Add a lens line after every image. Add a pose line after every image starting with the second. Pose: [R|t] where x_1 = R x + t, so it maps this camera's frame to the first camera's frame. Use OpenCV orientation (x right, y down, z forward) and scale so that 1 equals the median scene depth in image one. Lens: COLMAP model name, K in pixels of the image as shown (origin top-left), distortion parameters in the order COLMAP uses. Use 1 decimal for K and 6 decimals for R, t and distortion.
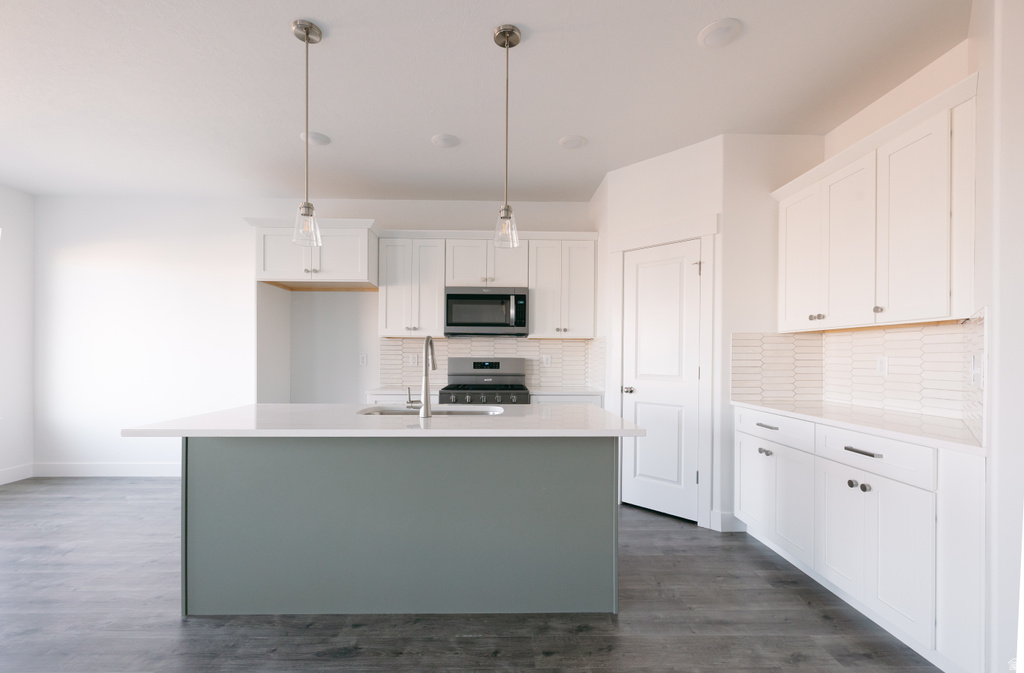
lens RADIAL K [[440.2, 0, 509.7], [0, 440.2, 357.1], [0, 0, 1]] dist [0.001926, 0.000205]
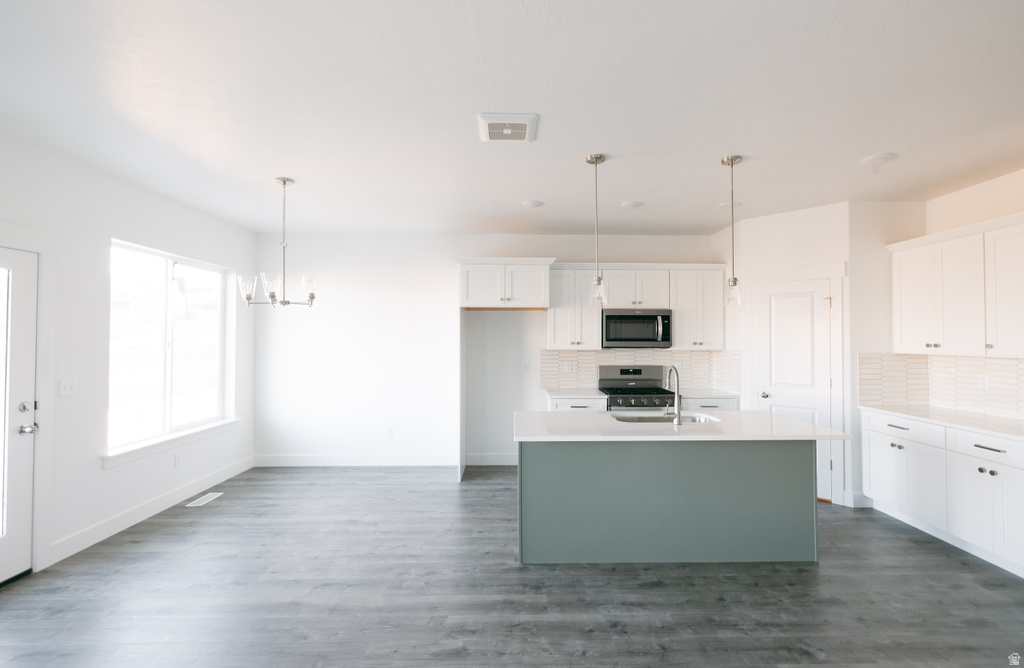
lens RADIAL K [[448.9, 0, 525.4], [0, 448.9, 330.3], [0, 0, 1]] dist [0.001938, -0.000016]
pose [[0.999988, -0.003960, 0.002971, -0.476847], [0.004020, 0.999784, -0.020399, -0.098469], [-0.002890, 0.020410, 0.999788, -0.320758]]
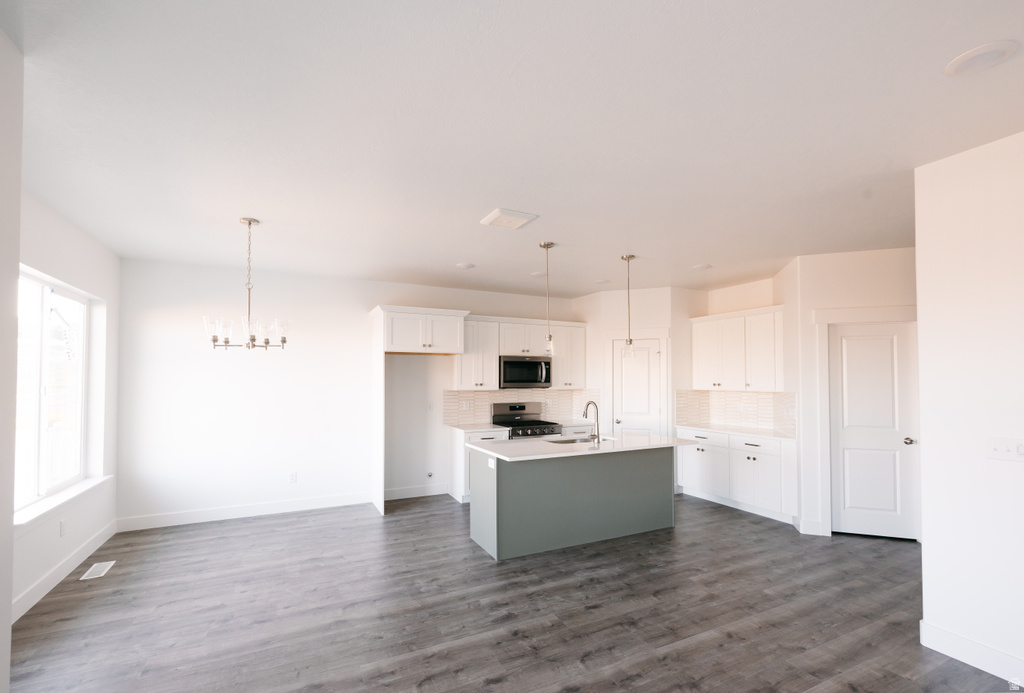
lens RADIAL K [[452.2, 0, 512.5], [0, 452.2, 369.1], [0, 0, 1]] dist [0.000241, 0.000171]
pose [[0.903424, 0.003869, 0.428731, -0.978440], [0.005789, 0.999758, -0.021219, -0.107660], [-0.428710, 0.021652, 0.903183, -0.477212]]
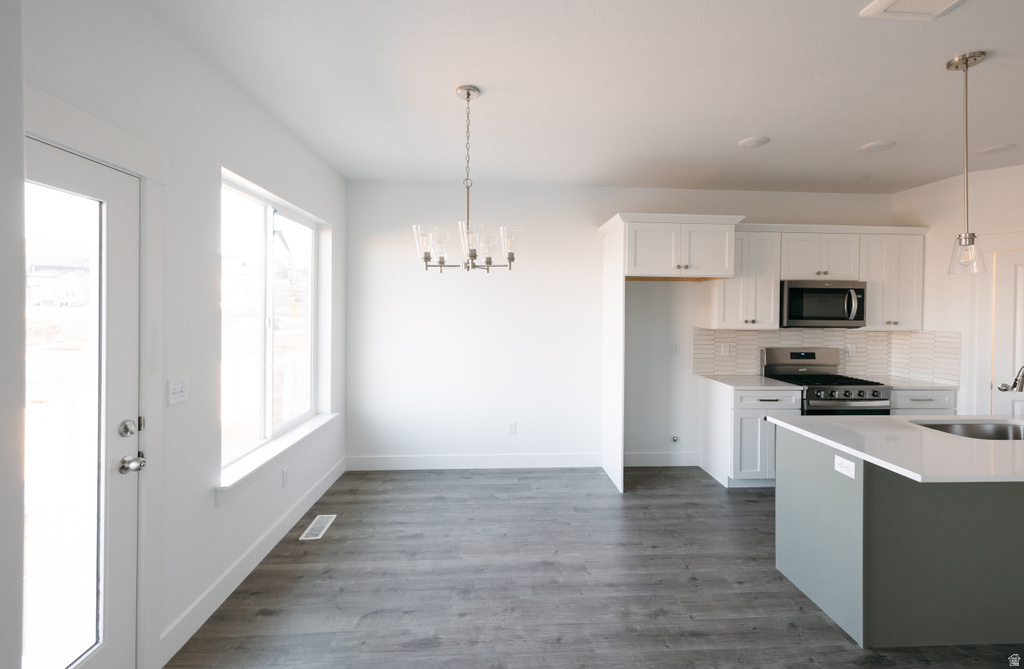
lens RADIAL K [[439.0, 0, 522.9], [0, 439.0, 312.6], [0, 0, 1]] dist [0.009755, 0.000134]
pose [[0.998856, 0.004012, 0.047659, -1.027359], [-0.004280, 0.999976, 0.005515, -0.114826], [-0.047636, -0.005713, 0.998848, 0.026673]]
